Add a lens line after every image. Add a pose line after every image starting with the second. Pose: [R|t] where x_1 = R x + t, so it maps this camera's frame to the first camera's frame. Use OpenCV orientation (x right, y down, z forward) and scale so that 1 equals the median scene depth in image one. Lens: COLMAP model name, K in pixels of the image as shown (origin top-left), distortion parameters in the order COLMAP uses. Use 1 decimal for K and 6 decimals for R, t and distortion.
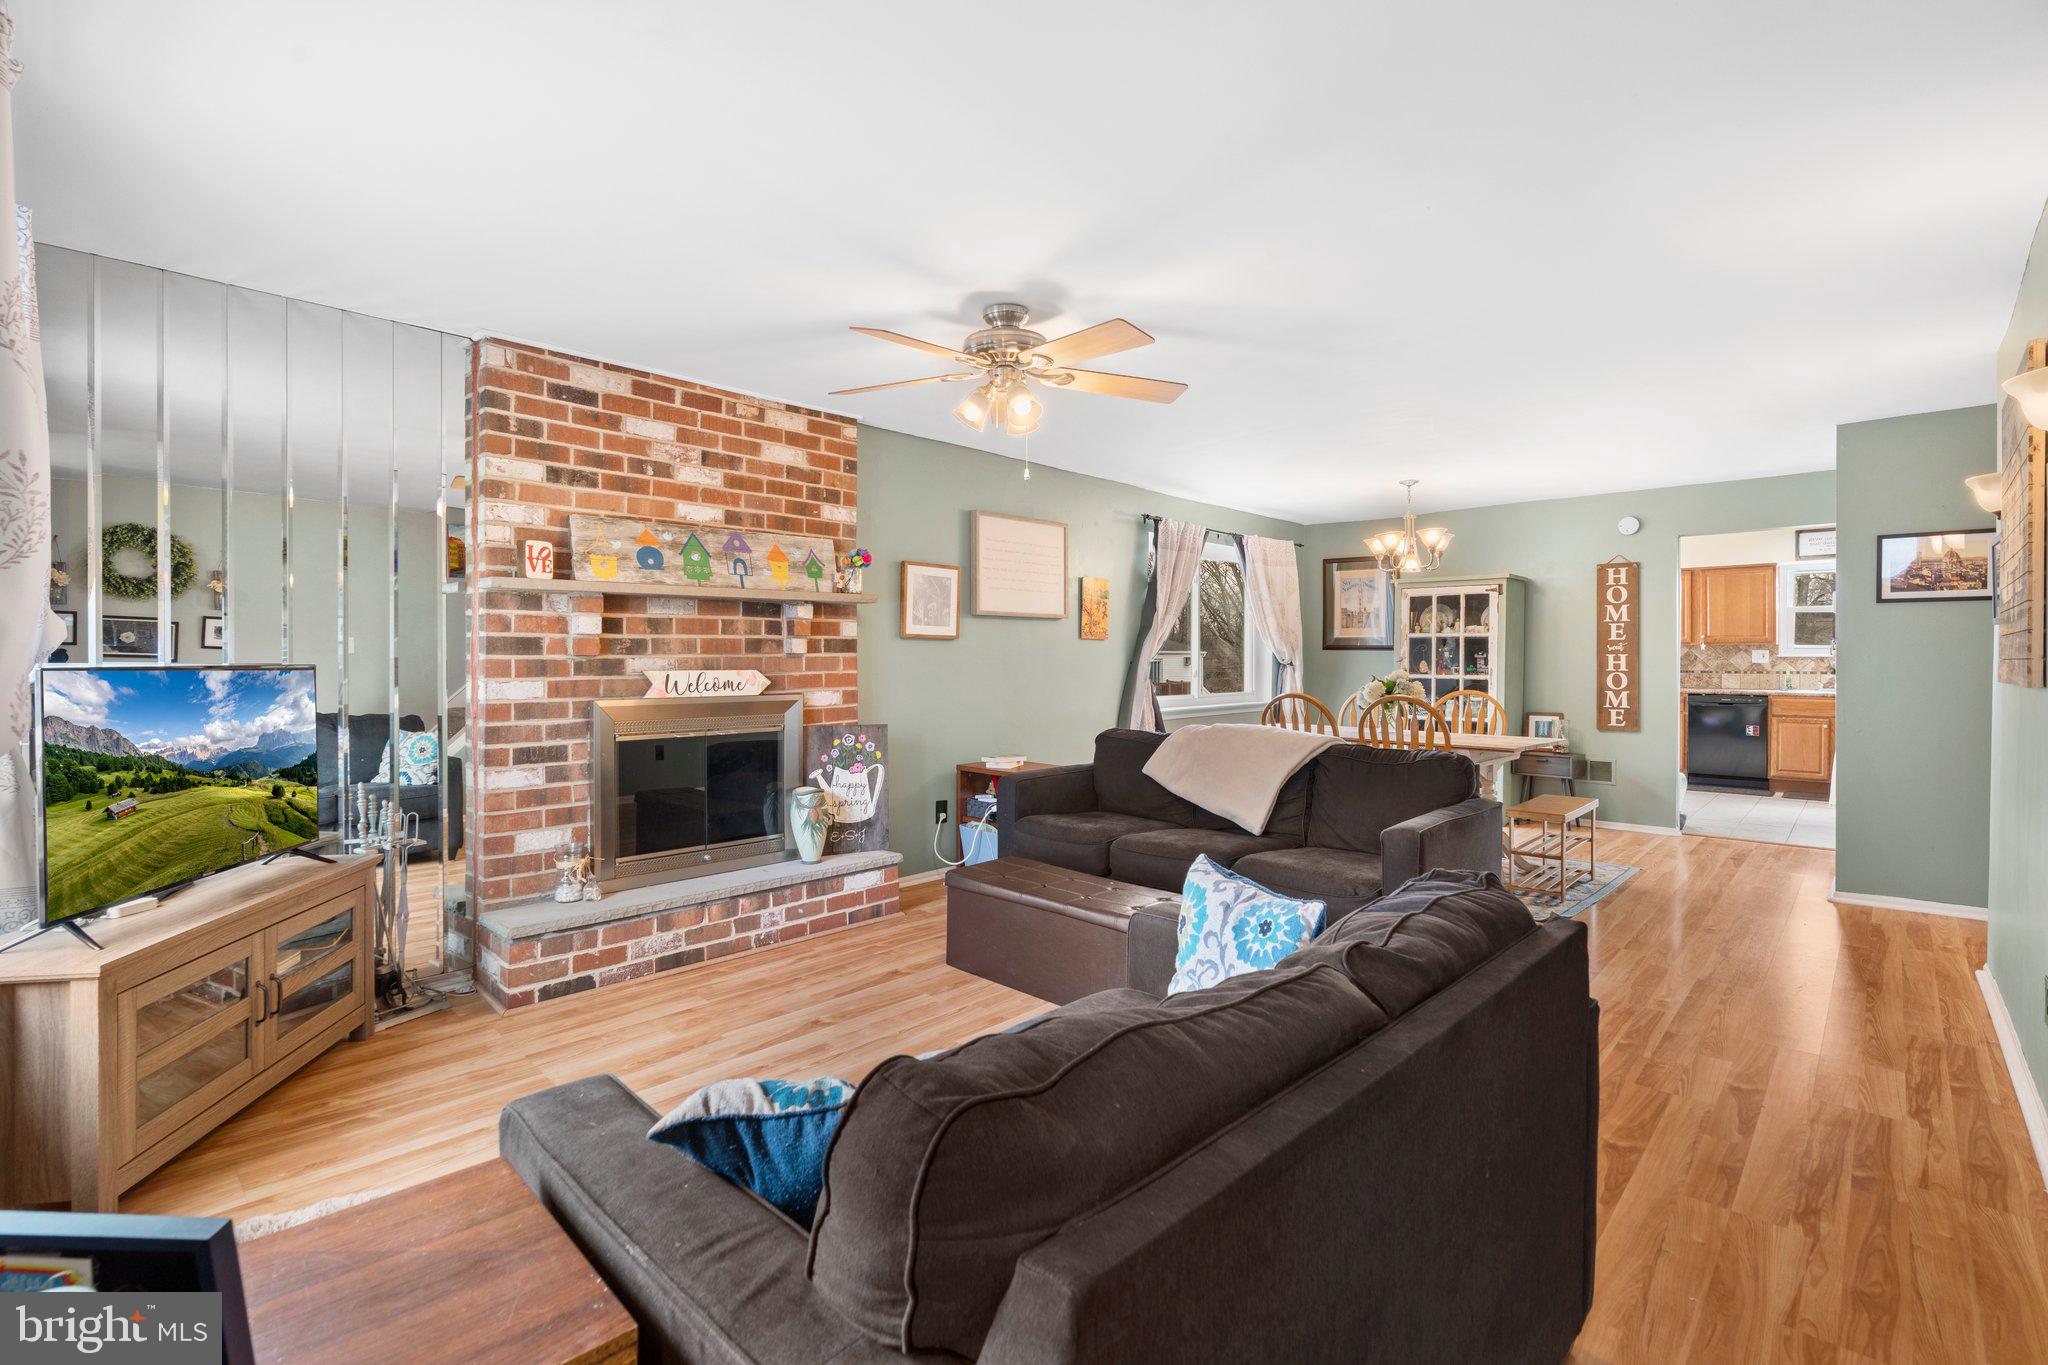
lens RADIAL K [[932.0, 0, 1020.5], [0, 932.0, 661.8], [0, 0, 1]] dist [-0.010709, 0.003809]
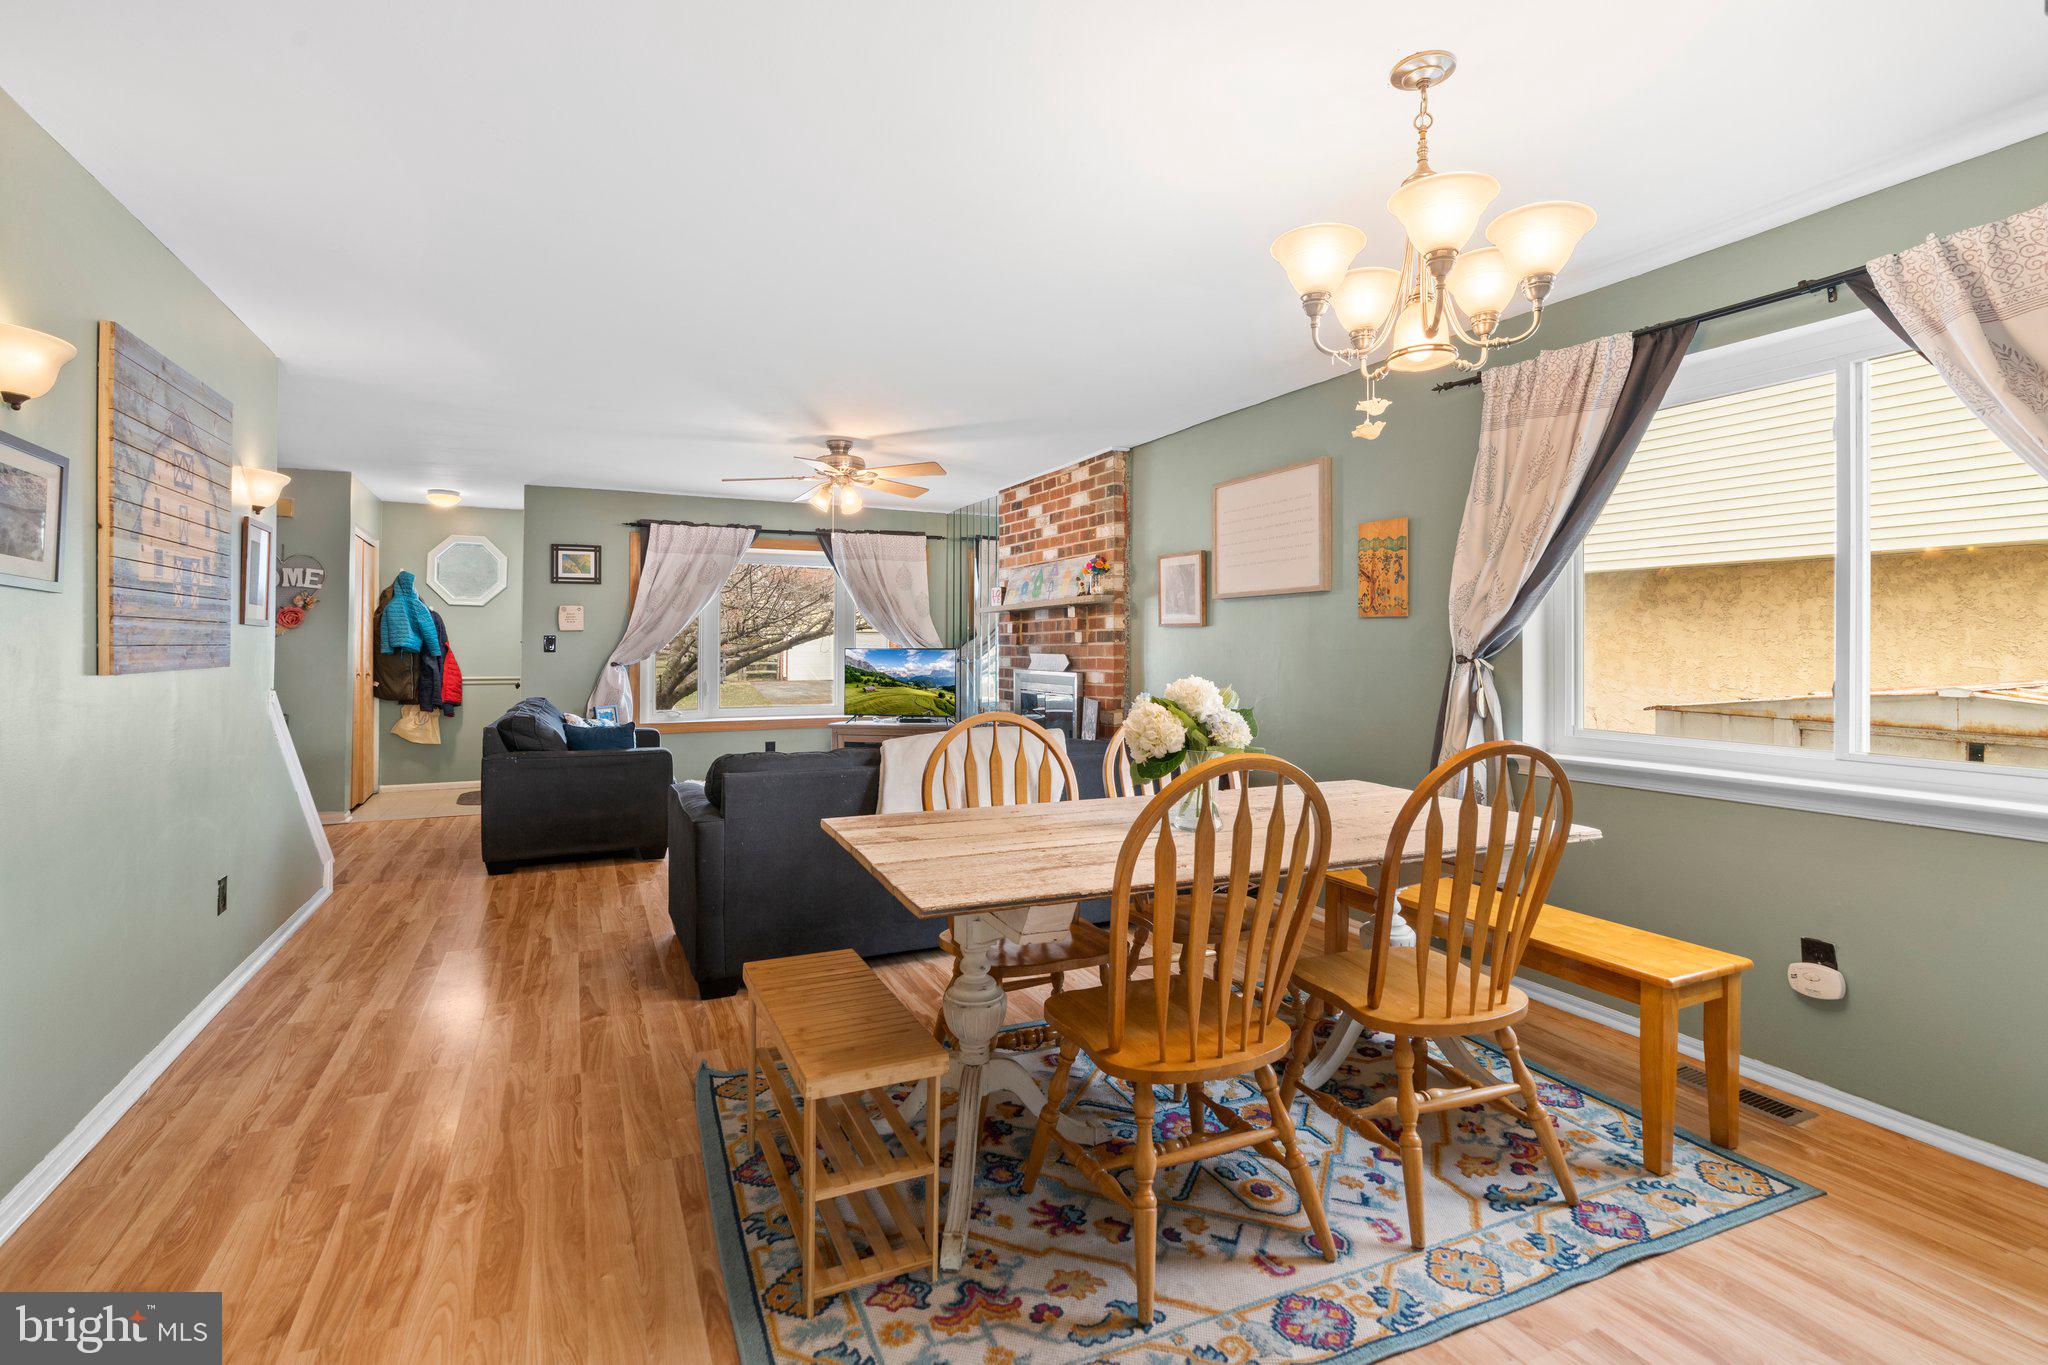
lens RADIAL K [[932.0, 0, 1028.1], [0, 932.0, 653.1], [0, 0, 1]] dist [-0.010709, 0.003809]
pose [[-0.347621, 0.006657, -0.937612, 1.180193], [-0.005443, 0.999944, 0.009117, -0.006347], [0.937619, 0.008272, -0.347565, 1.549433]]
